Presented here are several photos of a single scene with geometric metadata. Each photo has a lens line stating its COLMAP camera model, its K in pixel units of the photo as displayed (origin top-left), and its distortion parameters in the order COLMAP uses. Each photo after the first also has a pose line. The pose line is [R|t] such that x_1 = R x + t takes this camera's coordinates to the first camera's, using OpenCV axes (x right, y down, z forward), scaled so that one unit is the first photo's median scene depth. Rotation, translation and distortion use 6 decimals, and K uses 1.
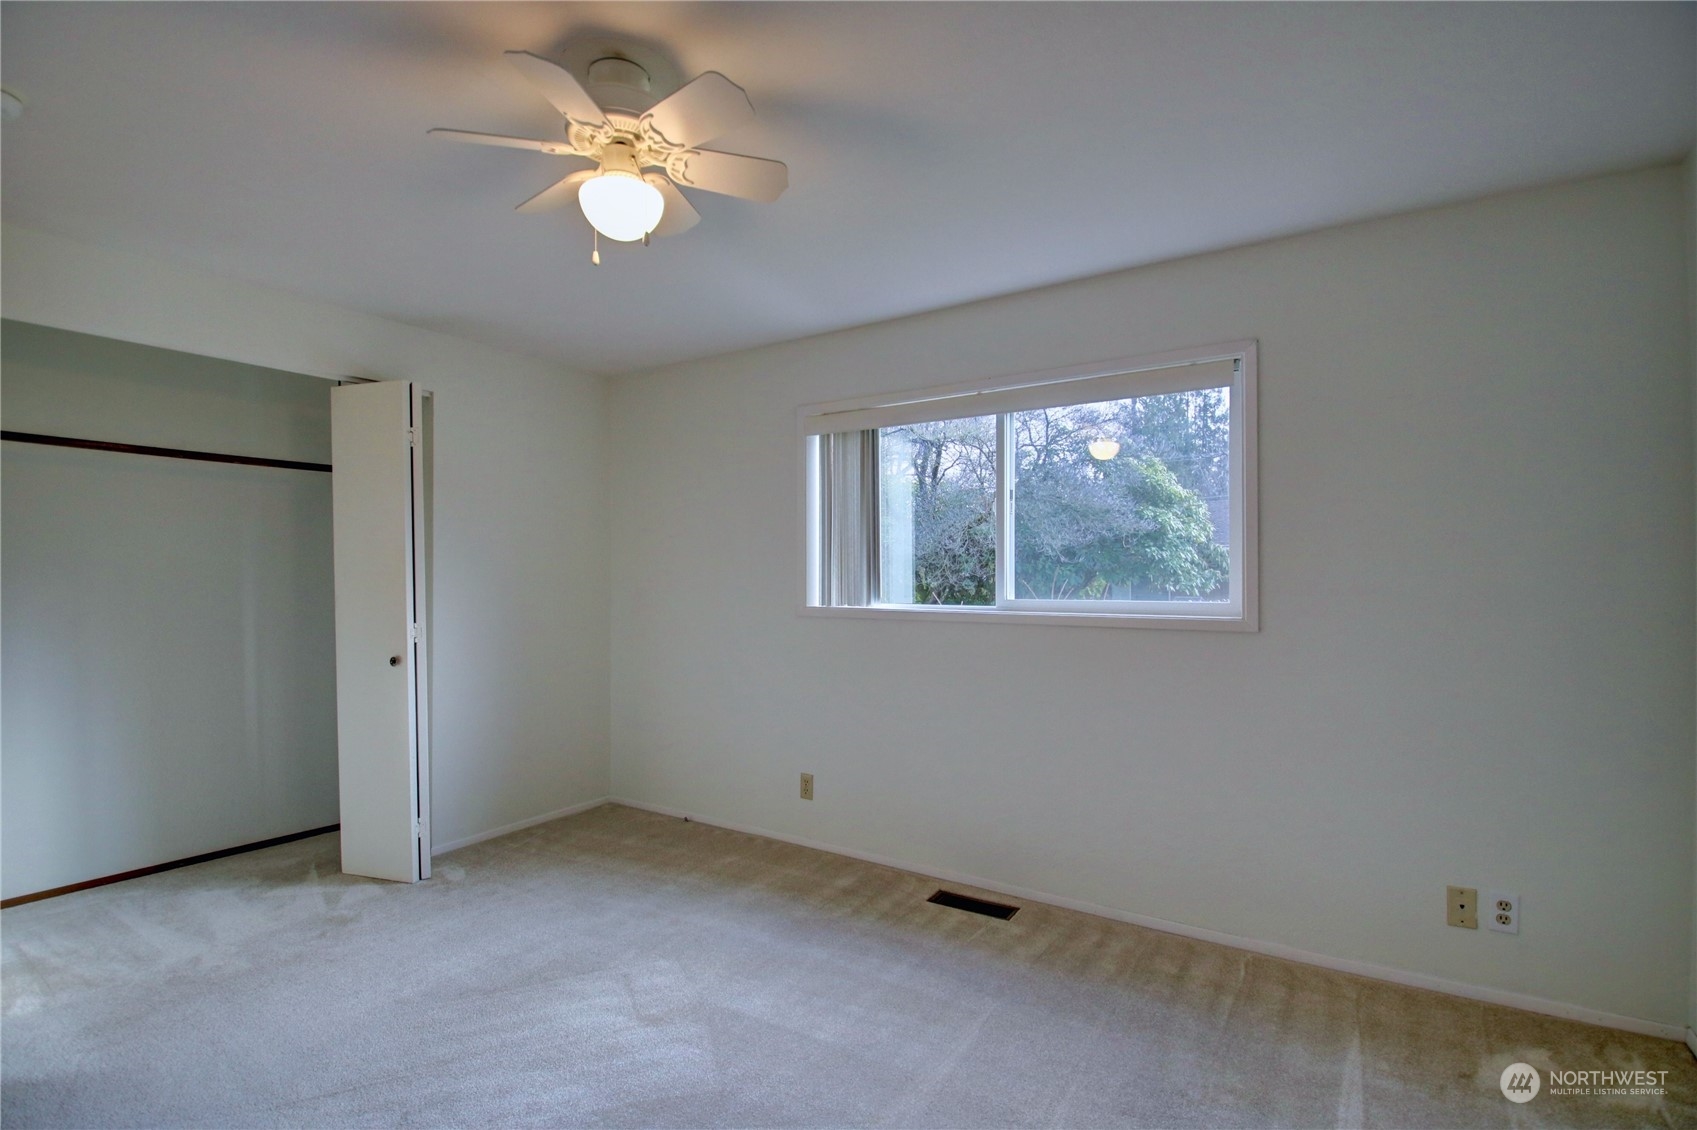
lens RADIAL K [[796.6, 0, 849.2], [0, 796.6, 571.1], [0, 0, 1]] dist [-0.000072, -0.018044]
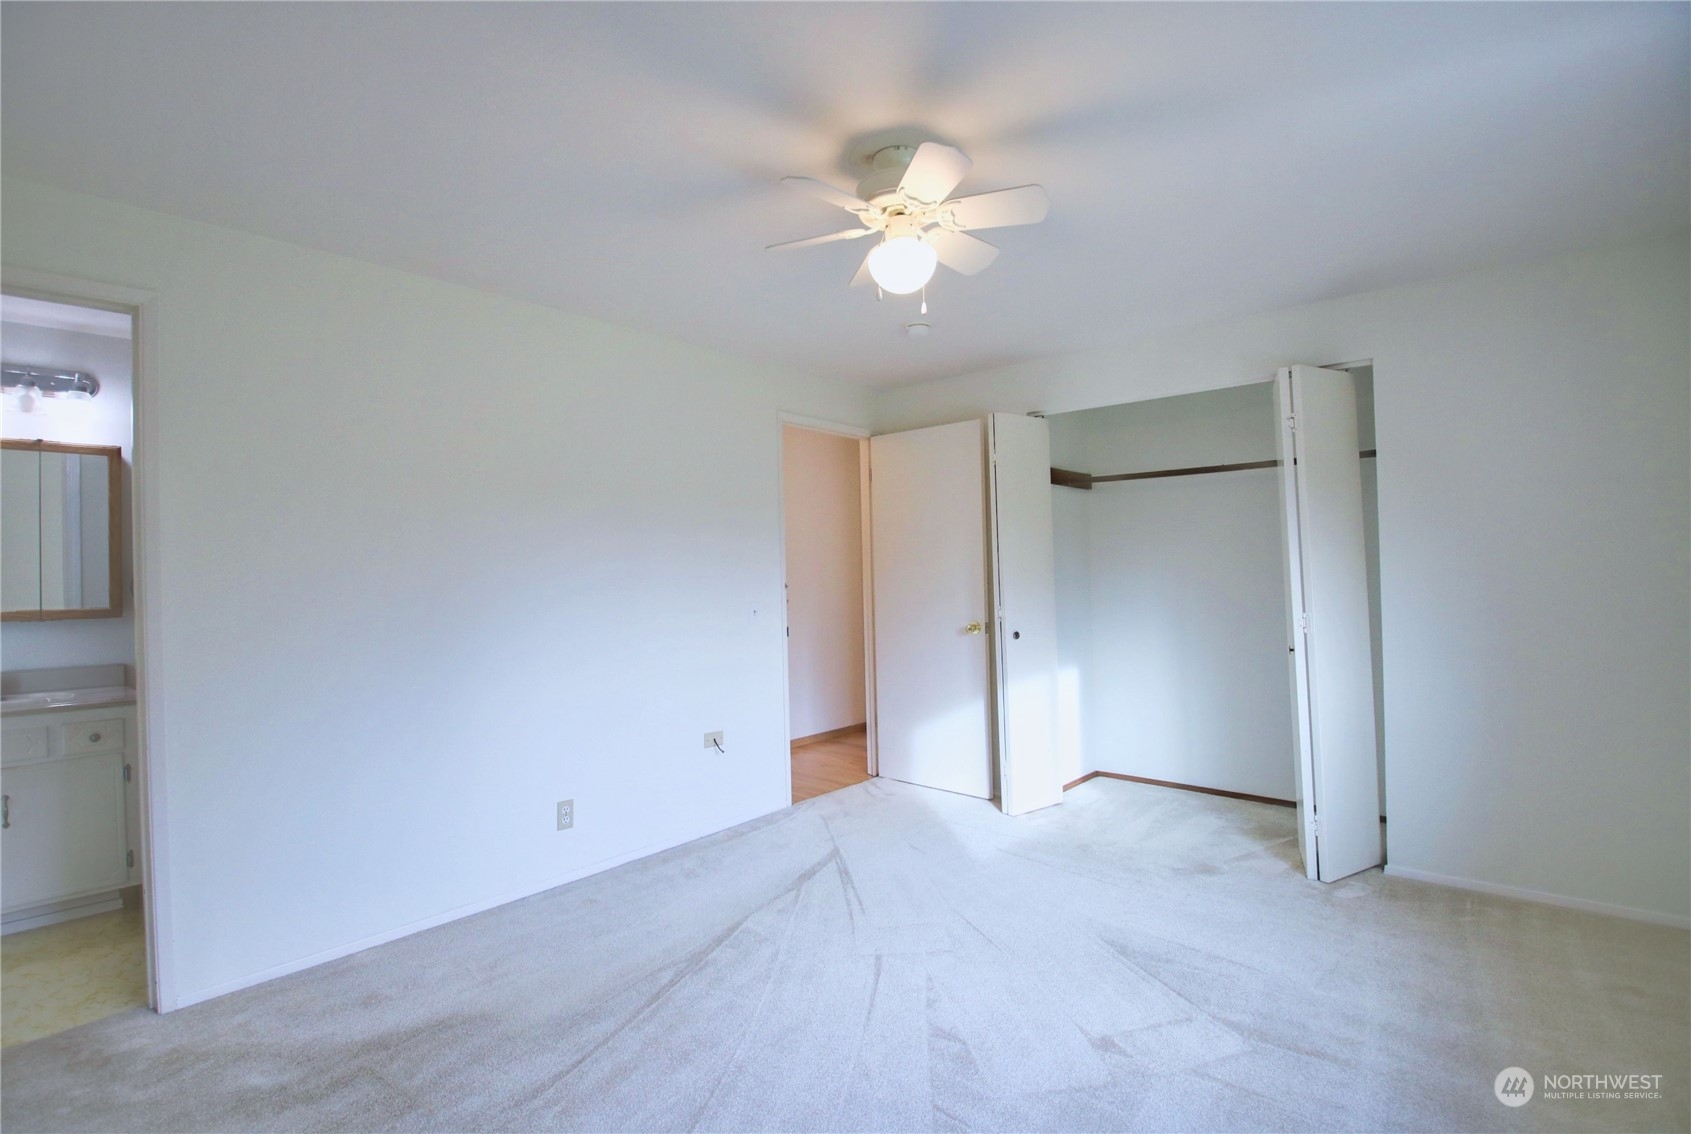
lens RADIAL K [[802.0, 0, 845.5], [0, 802.0, 567.0], [0, 0, 1]] dist [-0.000735, -0.000238]
pose [[-0.109844, 0.007571, -0.993920, 0.512450], [0.016836, 0.999842, 0.005756, -0.006858], [0.993806, -0.016101, -0.109954, 0.571558]]
